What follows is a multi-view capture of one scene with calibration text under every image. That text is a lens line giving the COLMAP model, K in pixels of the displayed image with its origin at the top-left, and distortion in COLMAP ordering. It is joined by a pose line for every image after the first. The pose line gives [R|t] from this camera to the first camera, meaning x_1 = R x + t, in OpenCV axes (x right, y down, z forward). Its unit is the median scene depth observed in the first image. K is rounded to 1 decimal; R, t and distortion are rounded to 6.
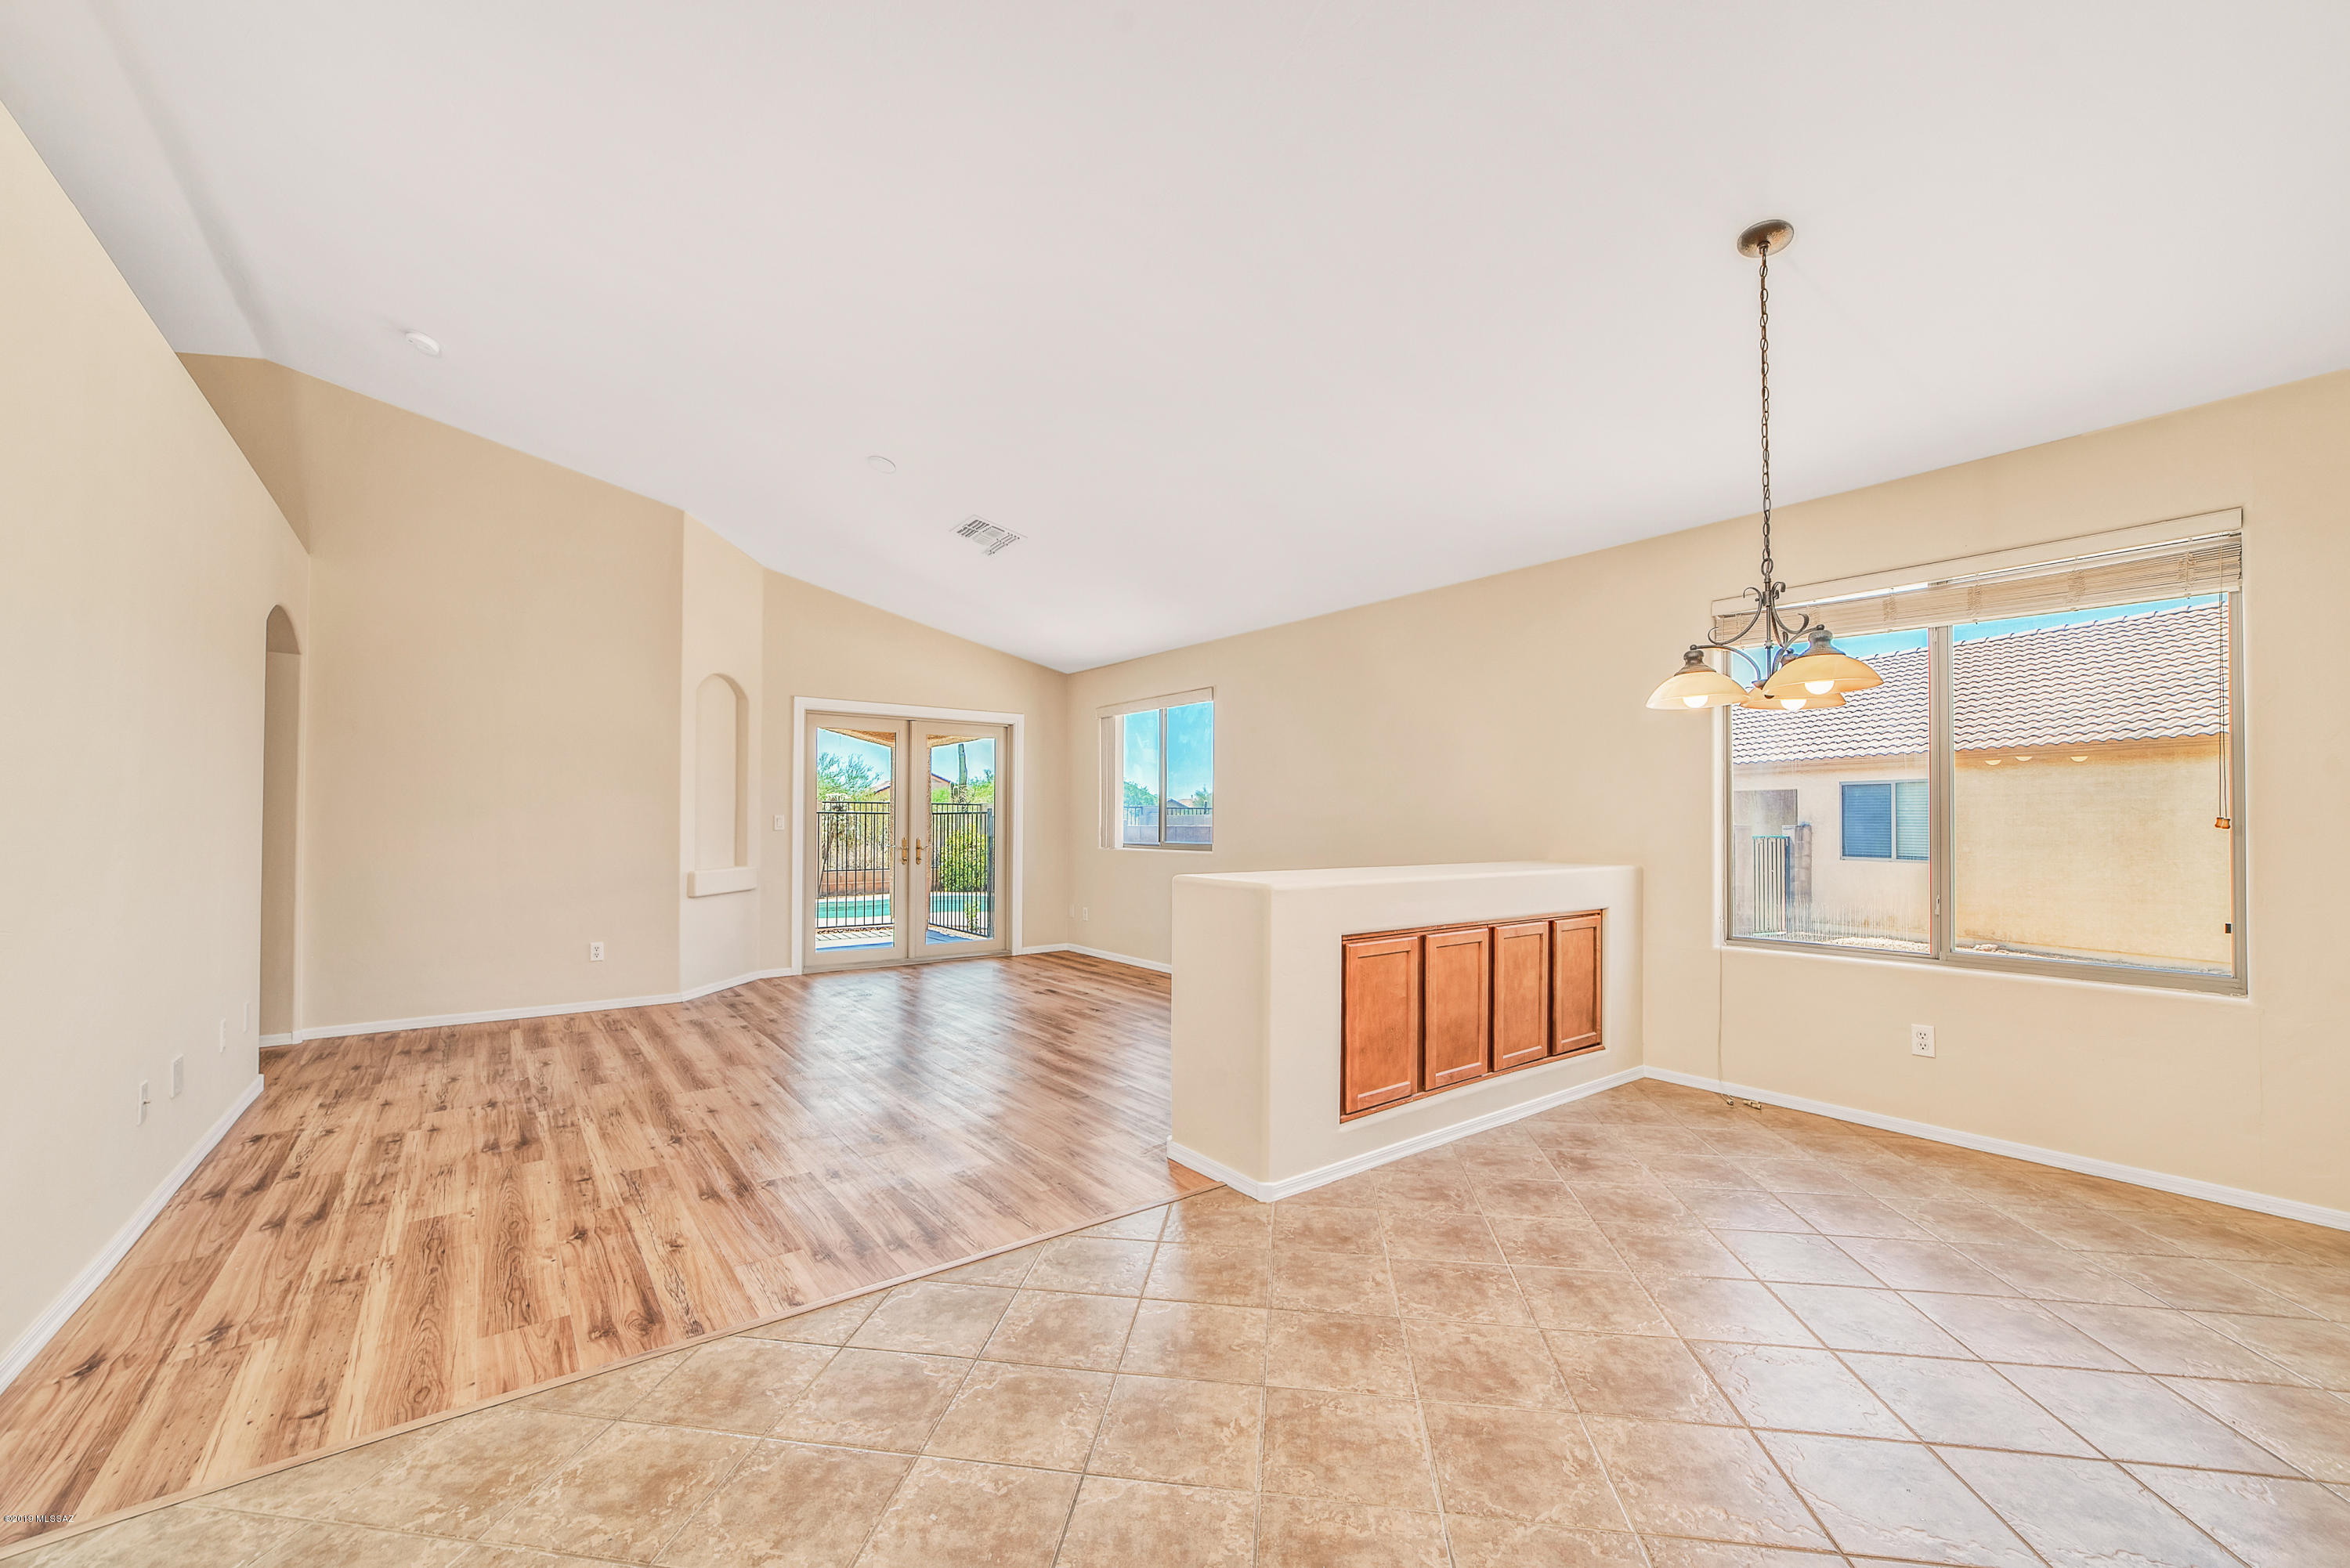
lens RADIAL K [[932.2, 0, 1161.2], [0, 932.2, 808.7], [0, 0, 1]] dist [-0.008774, 0.000540]
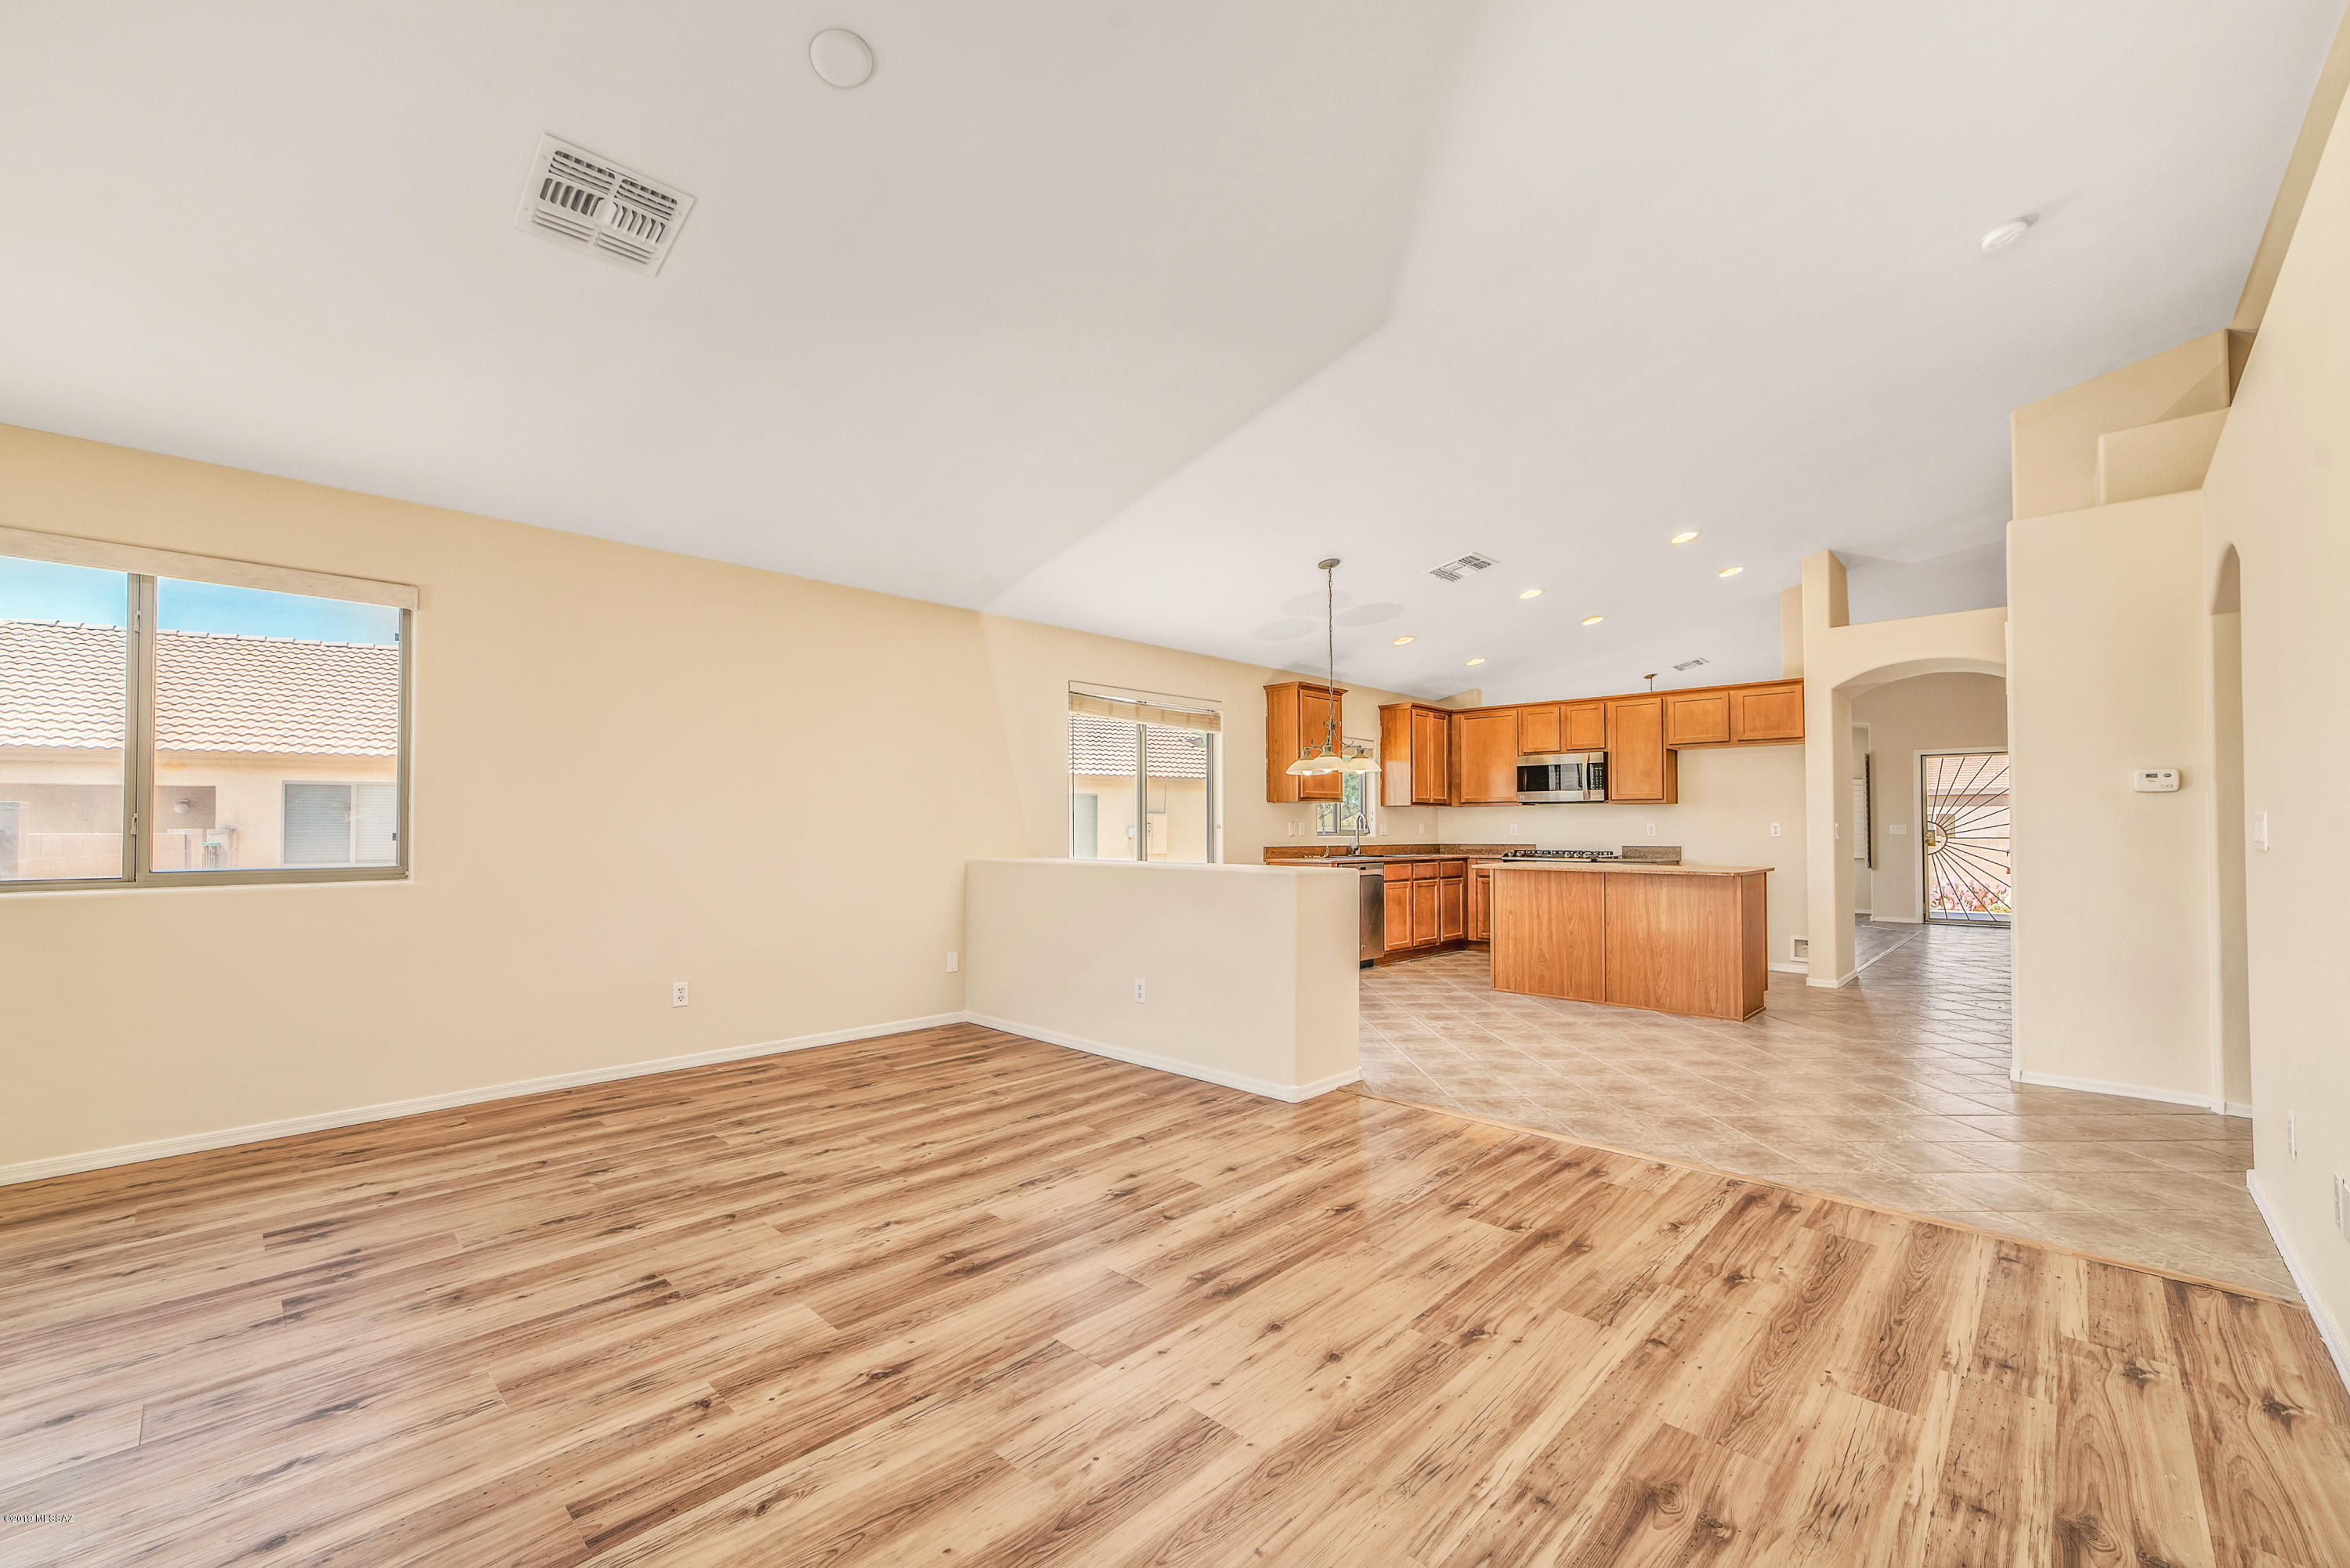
lens RADIAL K [[942.1, 0, 1132.0], [0, 942.1, 828.5], [0, 0, 1]] dist [-0.009442, 0.000097]
pose [[-0.146852, -0.001921, 0.989157, -1.114654], [-0.014603, 0.999893, -0.000226, 0.021251], [-0.989051, -0.014478, -0.146864, 1.330041]]
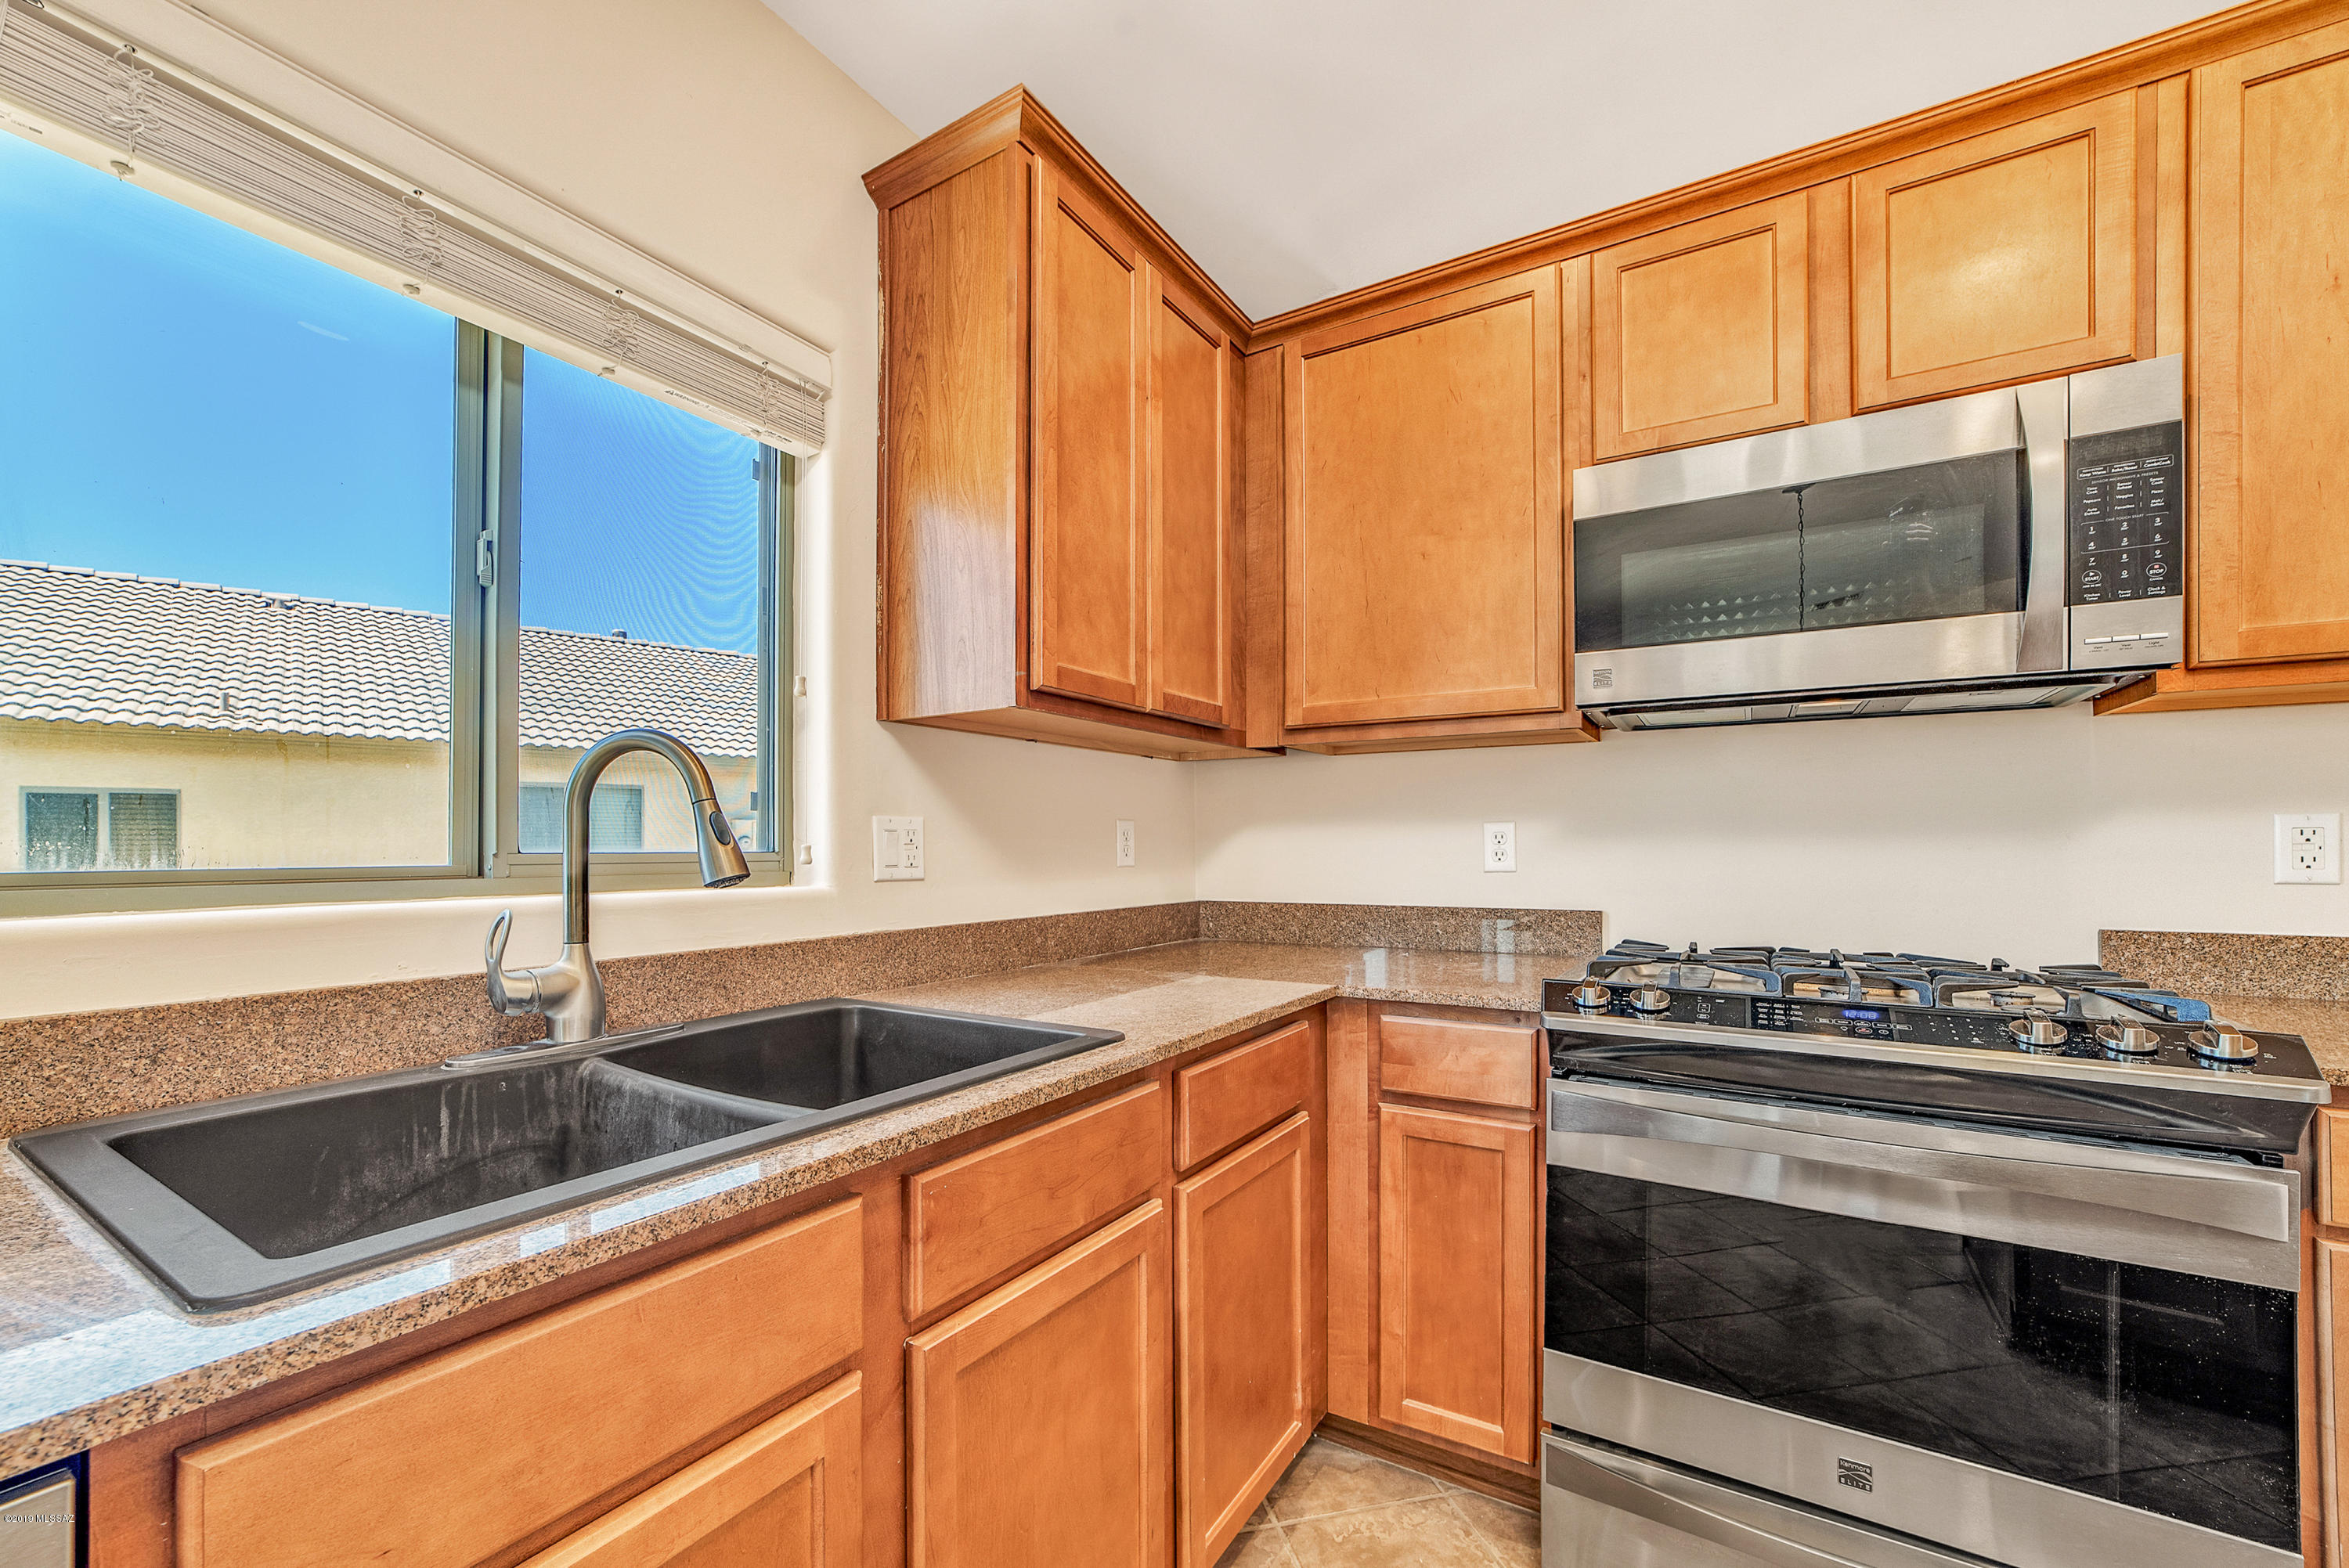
lens RADIAL K [[933.6, 0, 1170.2], [0, 933.6, 842.4], [0, 0, 1]] dist [-0.000779, 0.000019]
pose [[-0.380264, 0.003331, 0.924872, 0.849785], [-0.015856, 0.999823, -0.010121, 0.012596], [-0.924742, -0.018513, -0.380144, 0.319605]]
